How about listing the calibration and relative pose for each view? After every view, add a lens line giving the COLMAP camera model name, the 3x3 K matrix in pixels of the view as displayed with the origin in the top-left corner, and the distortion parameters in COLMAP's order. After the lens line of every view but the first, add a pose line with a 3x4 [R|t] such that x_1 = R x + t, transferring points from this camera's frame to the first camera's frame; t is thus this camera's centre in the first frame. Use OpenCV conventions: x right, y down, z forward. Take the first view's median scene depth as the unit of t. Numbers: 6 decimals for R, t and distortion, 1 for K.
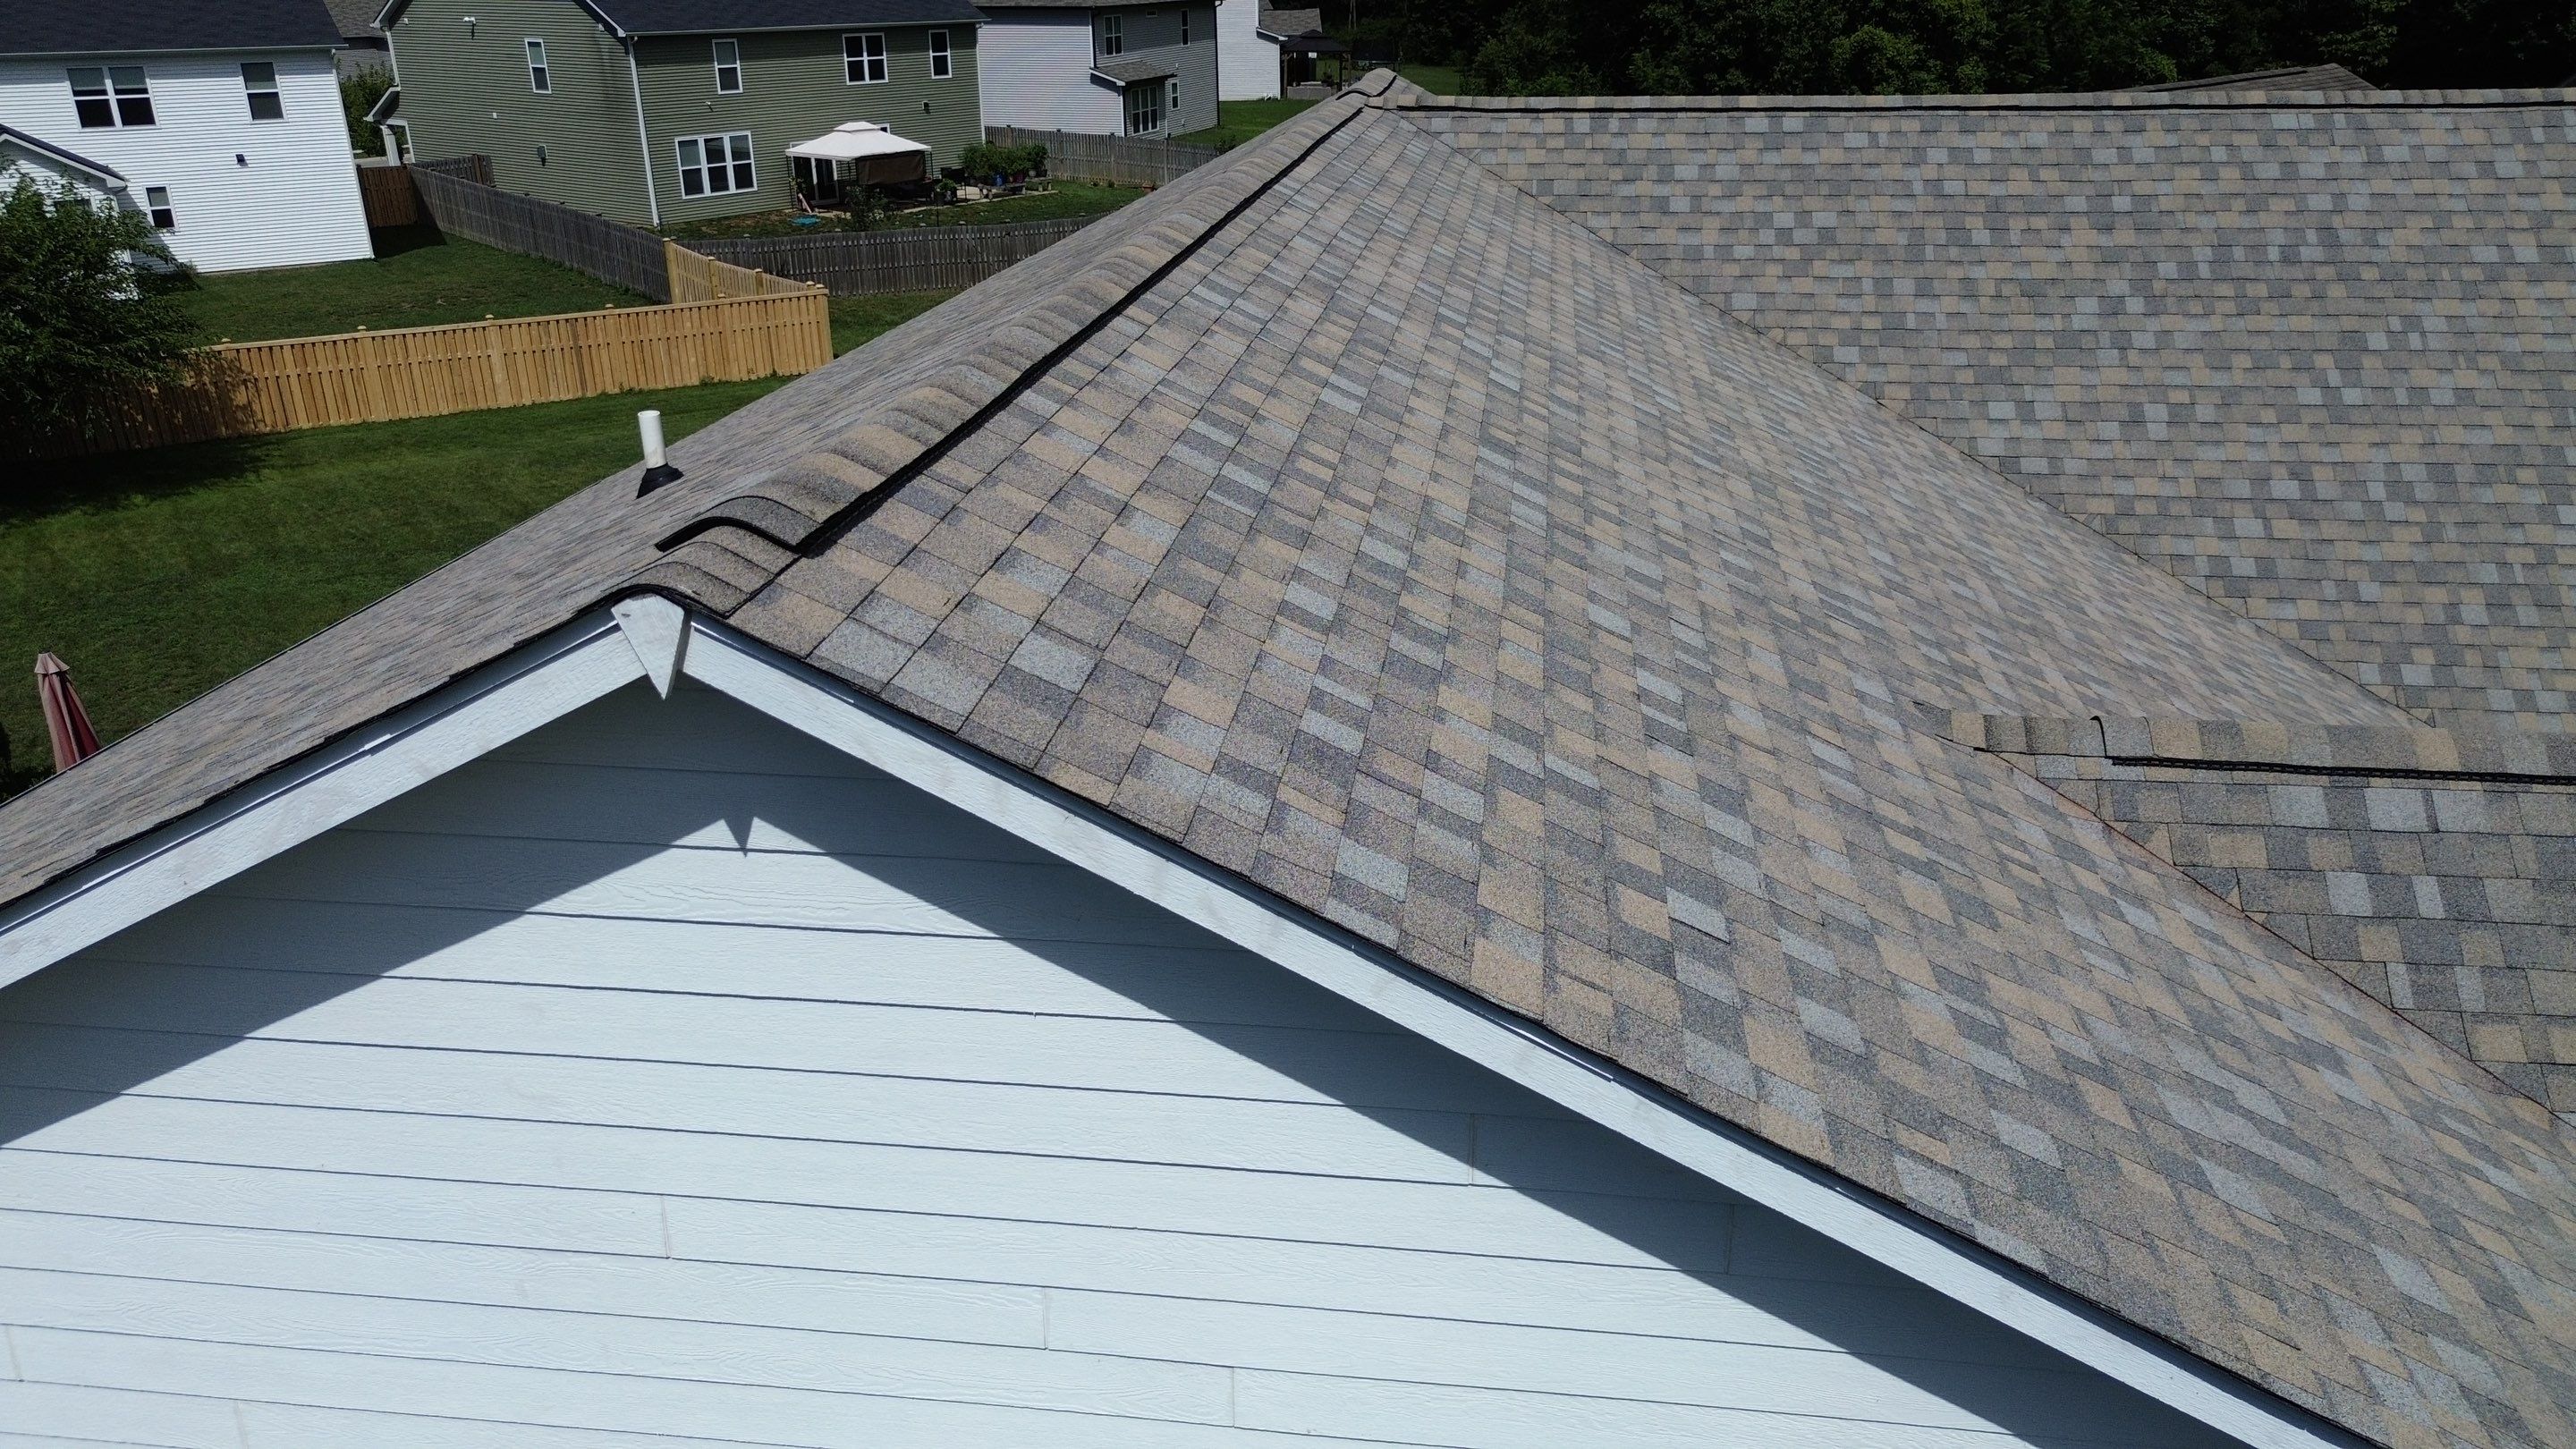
lens RADIAL K [[1829.3, 0, 1290.8], [0, 1829.3, 719.2], [0, 0, 1]] dist [0.064070, -0.060999]
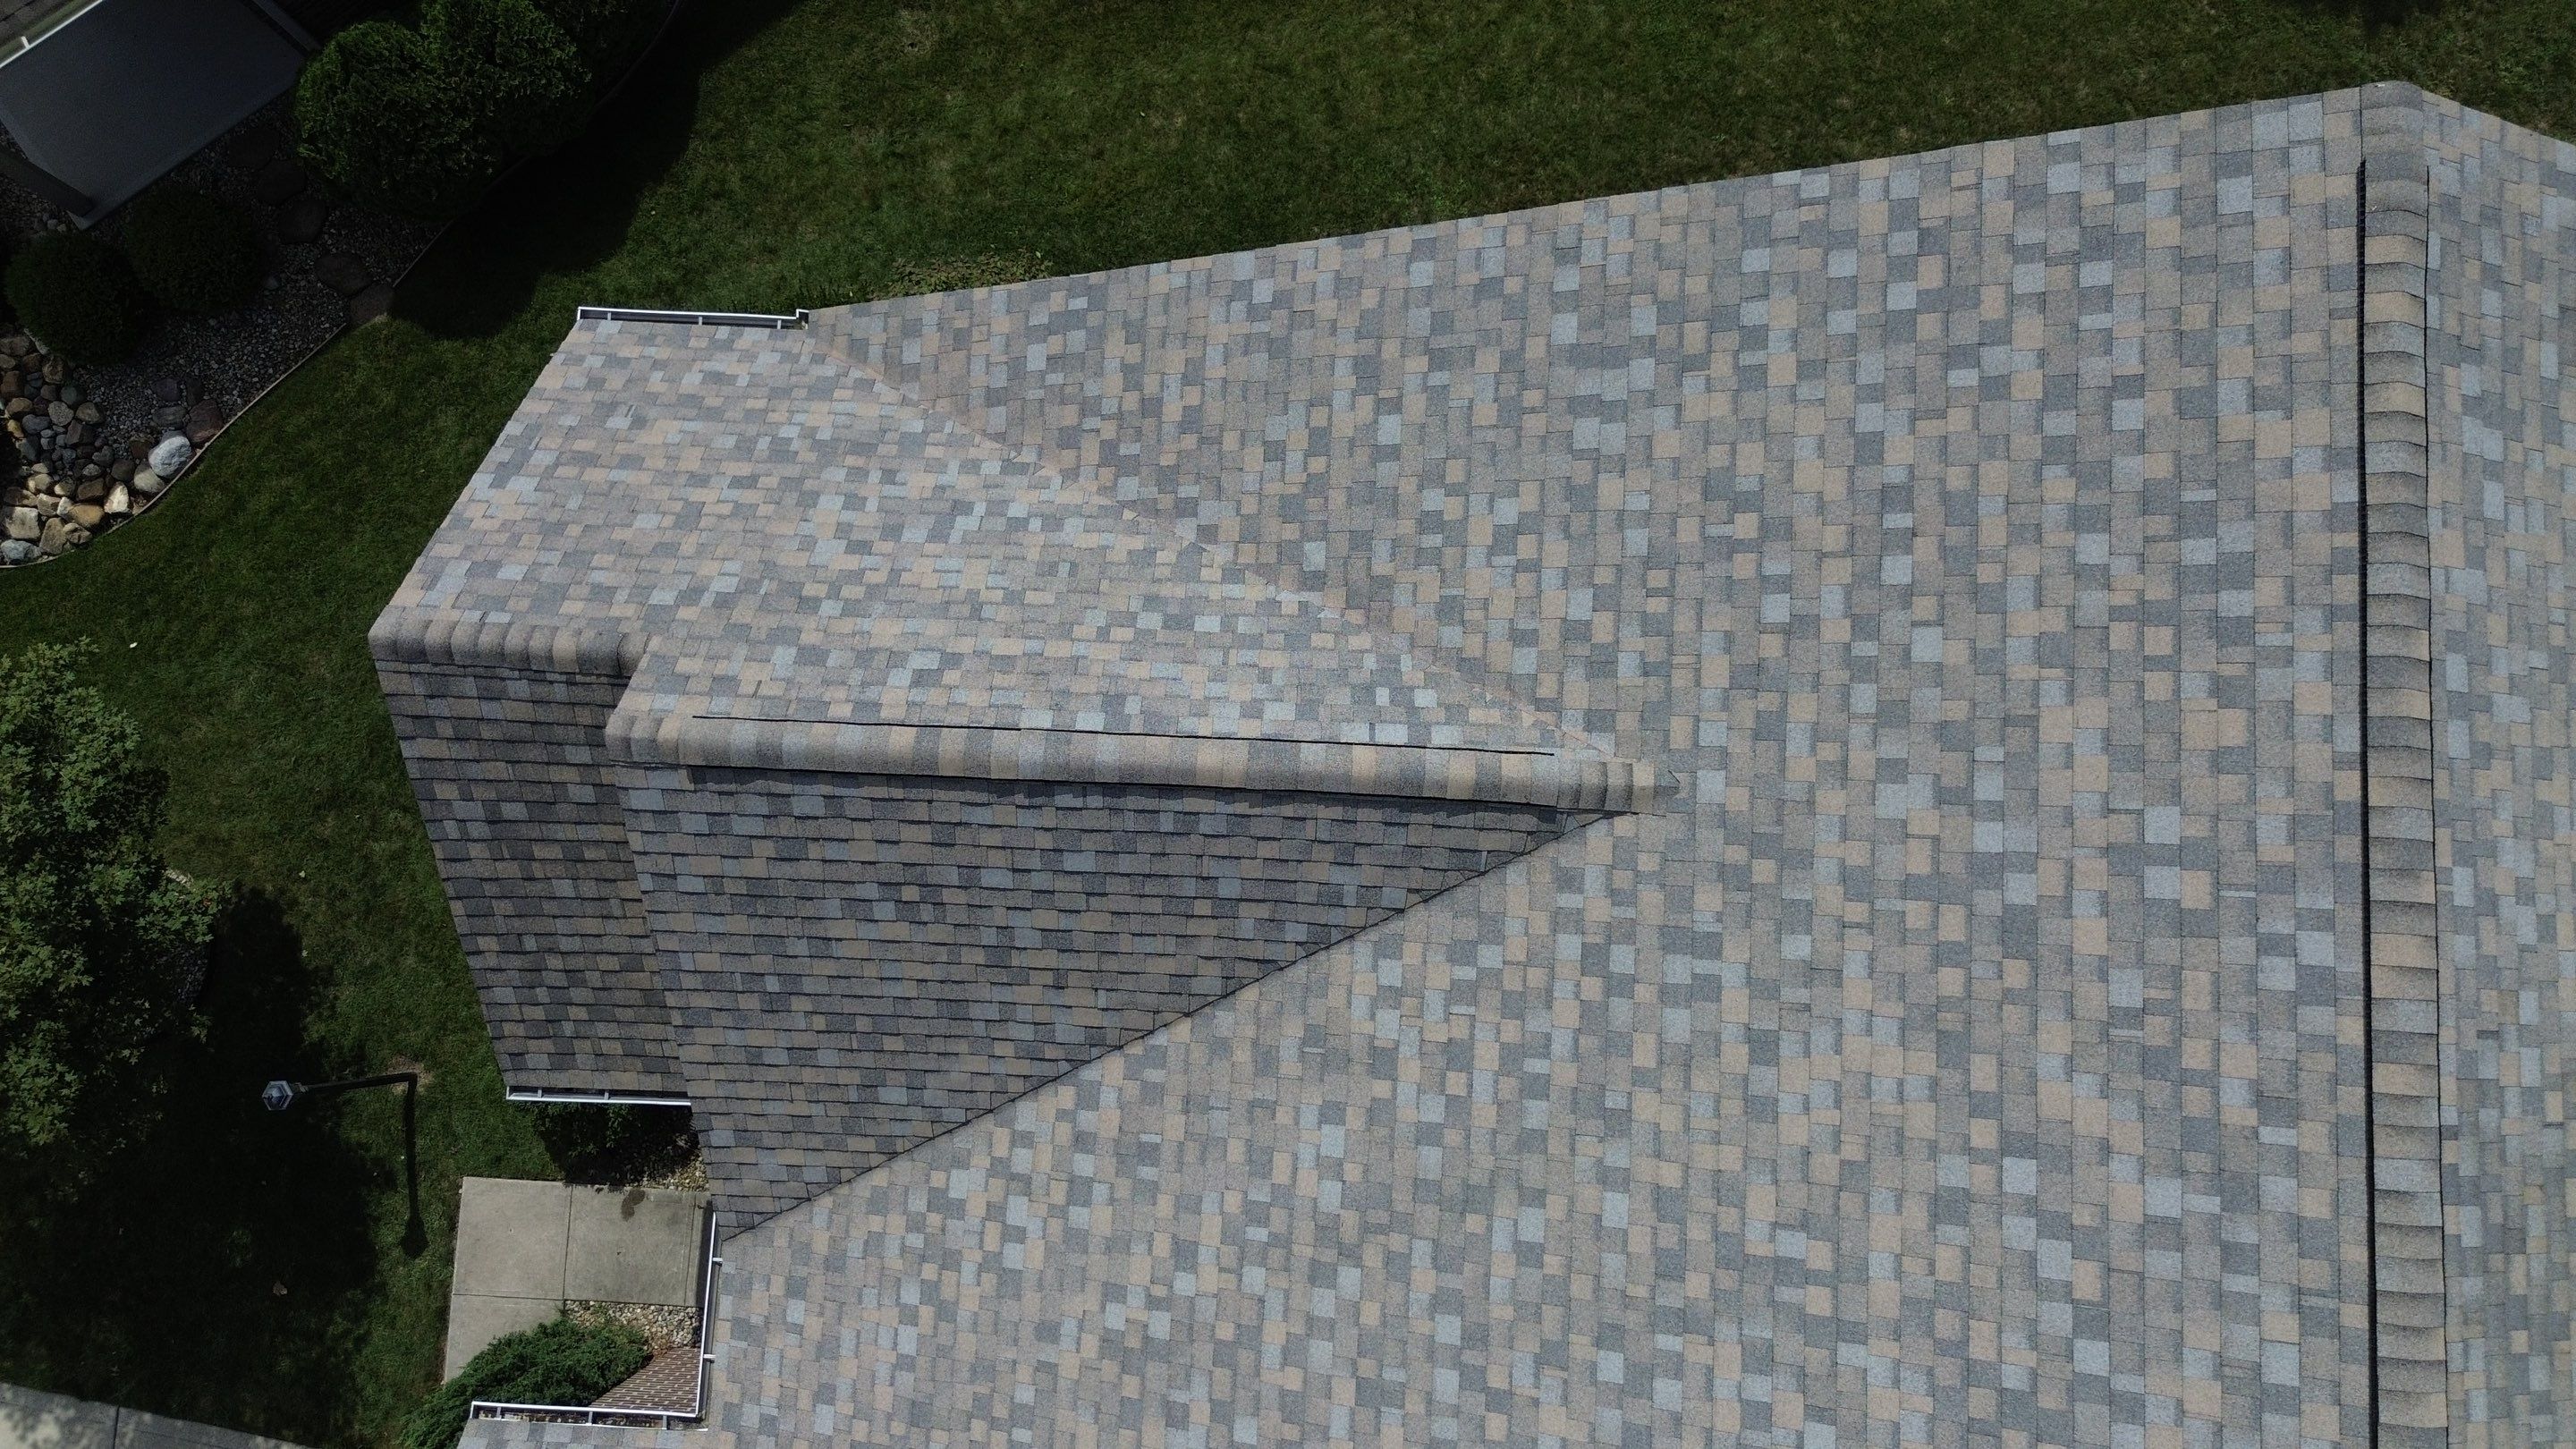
lens RADIAL K [[1829.3, 0, 1293.6], [0, 1829.3, 716.0], [0, 0, 1]] dist [0.064070, -0.060999]
pose [[-0.996801, 0.079418, 0.008916, 0.303164], [-0.013258, -0.274351, 0.961538, -0.682226], [0.078810, 0.958344, 0.274527, 0.243954]]
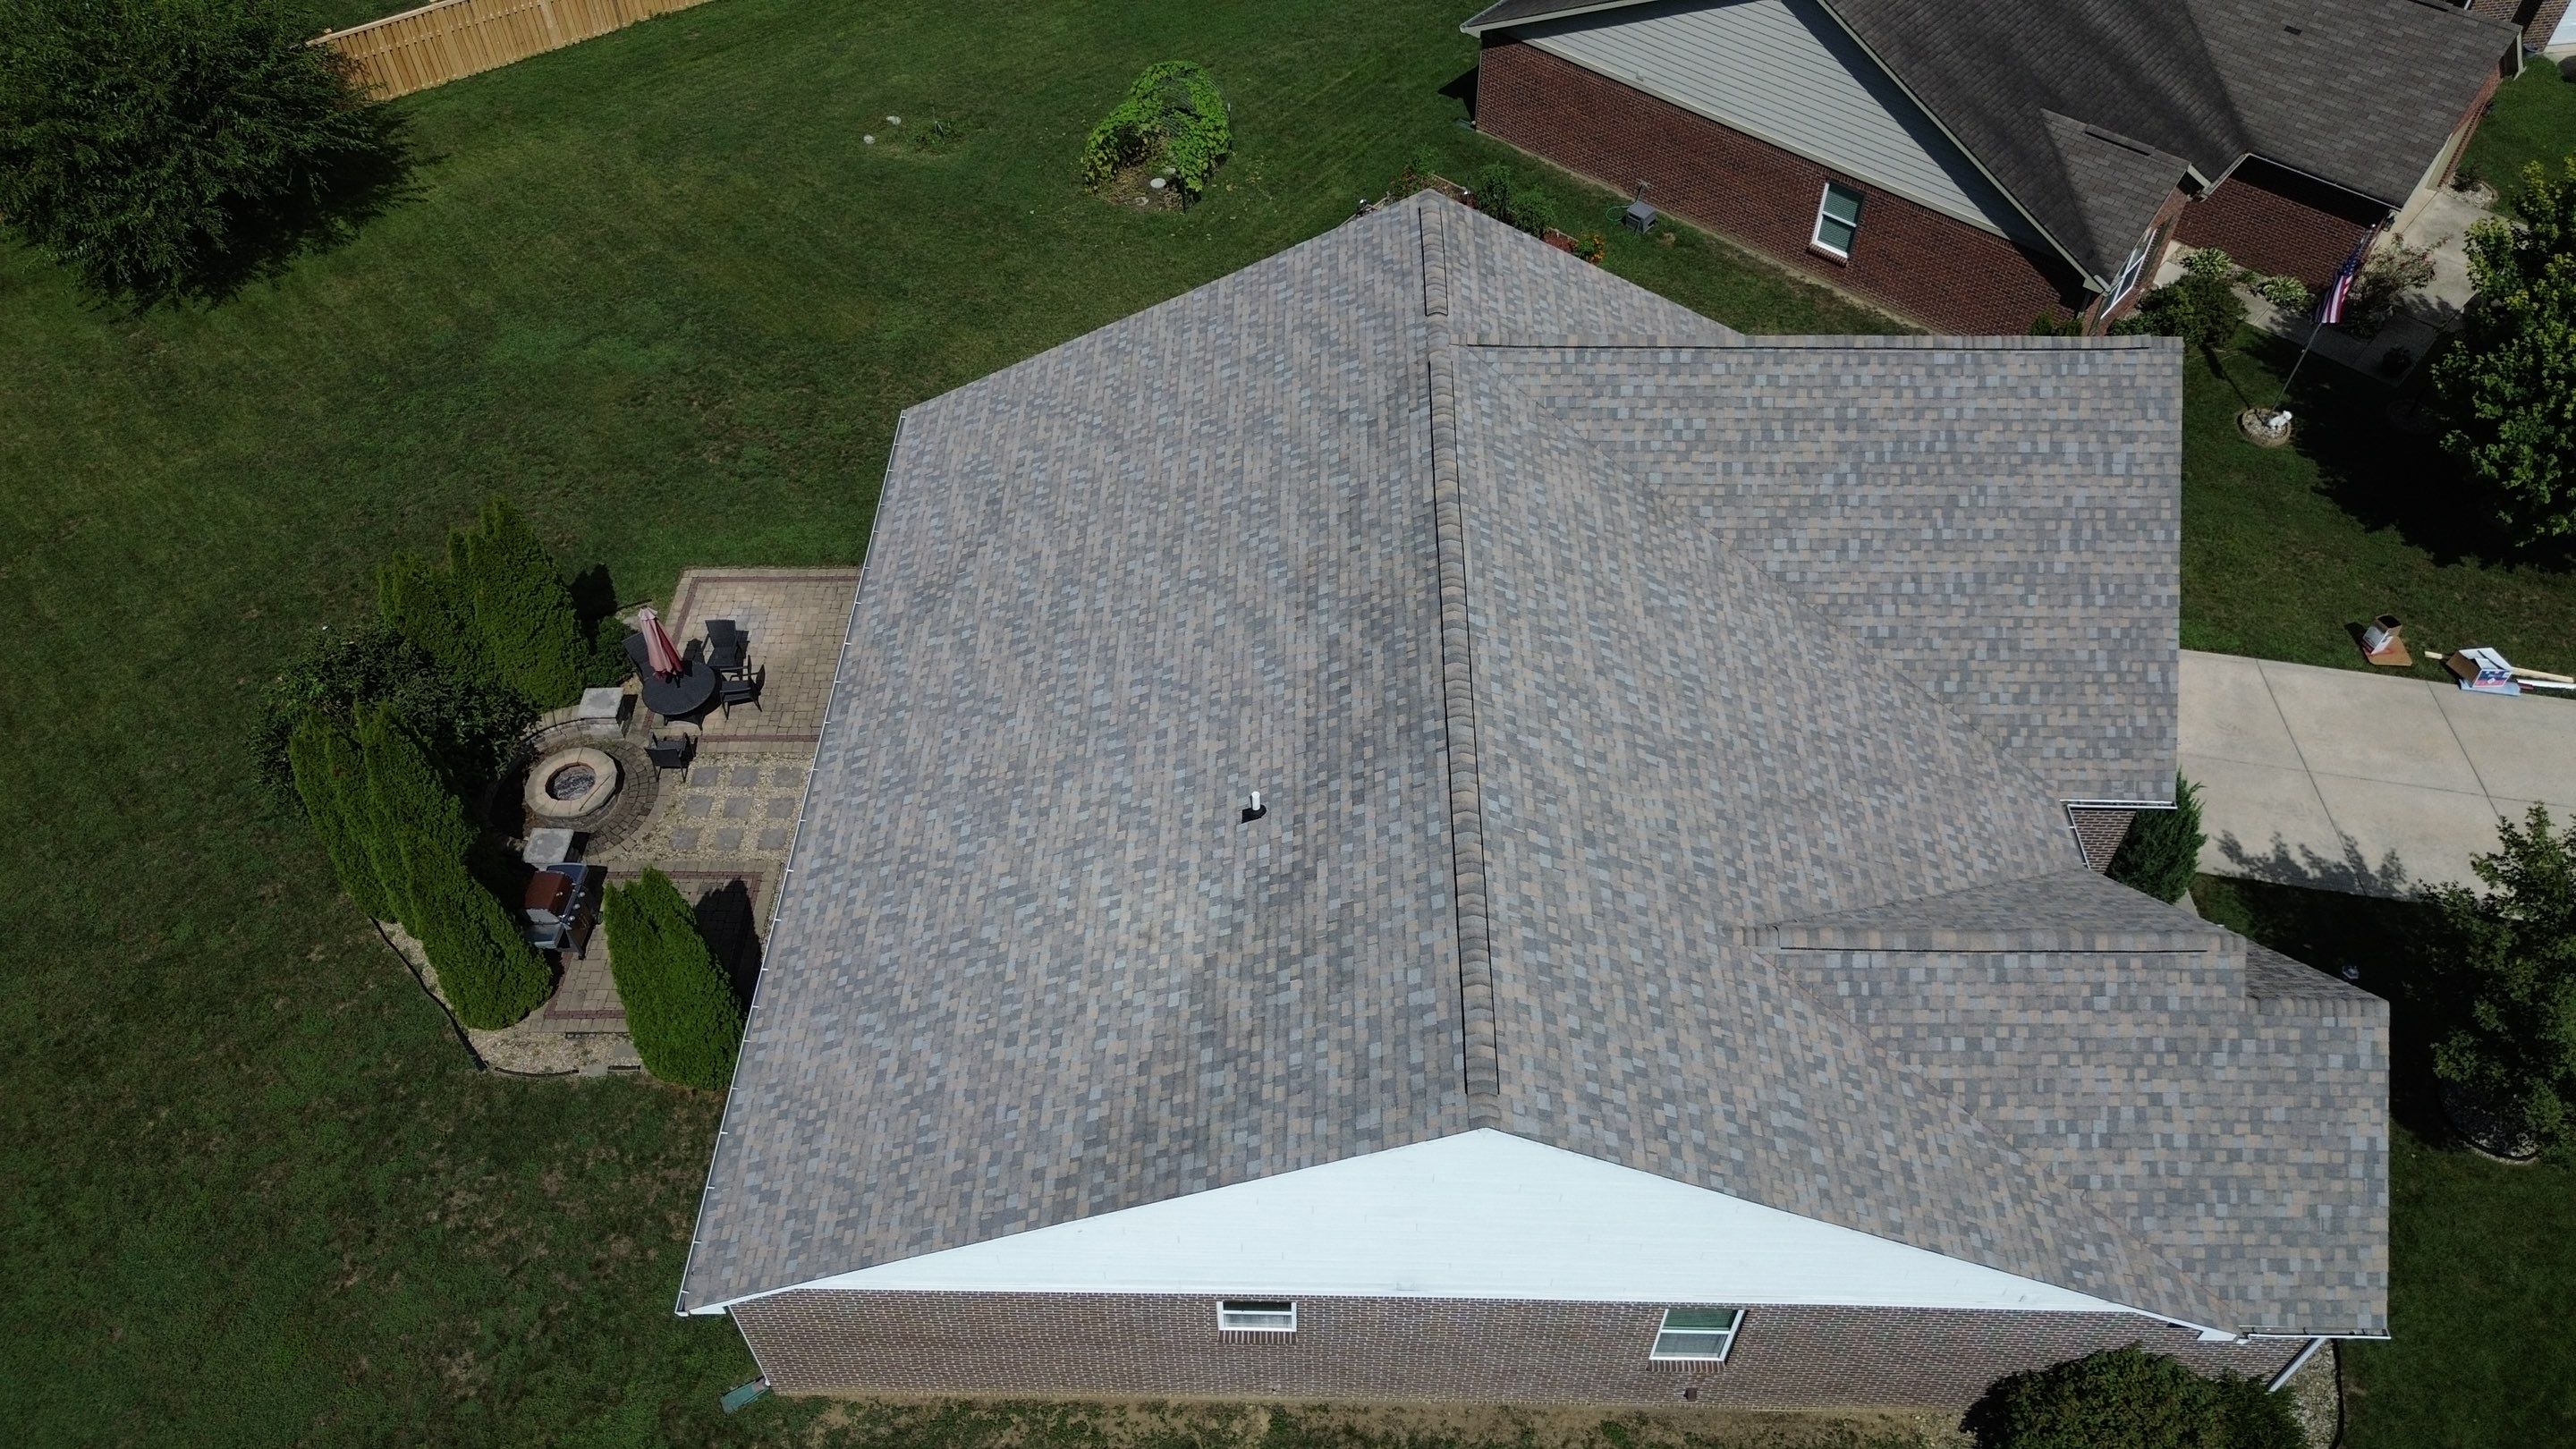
lens RADIAL K [[1829.3, 0, 1293.8], [0, 1829.3, 712.1], [0, 0, 1]] dist [0.064070, -0.060999]
pose [[0.993622, -0.077486, 0.081921, -0.297587], [0.034985, 0.902487, 0.429295, -0.825212], [-0.107197, -0.423691, 0.899441, -0.764477]]
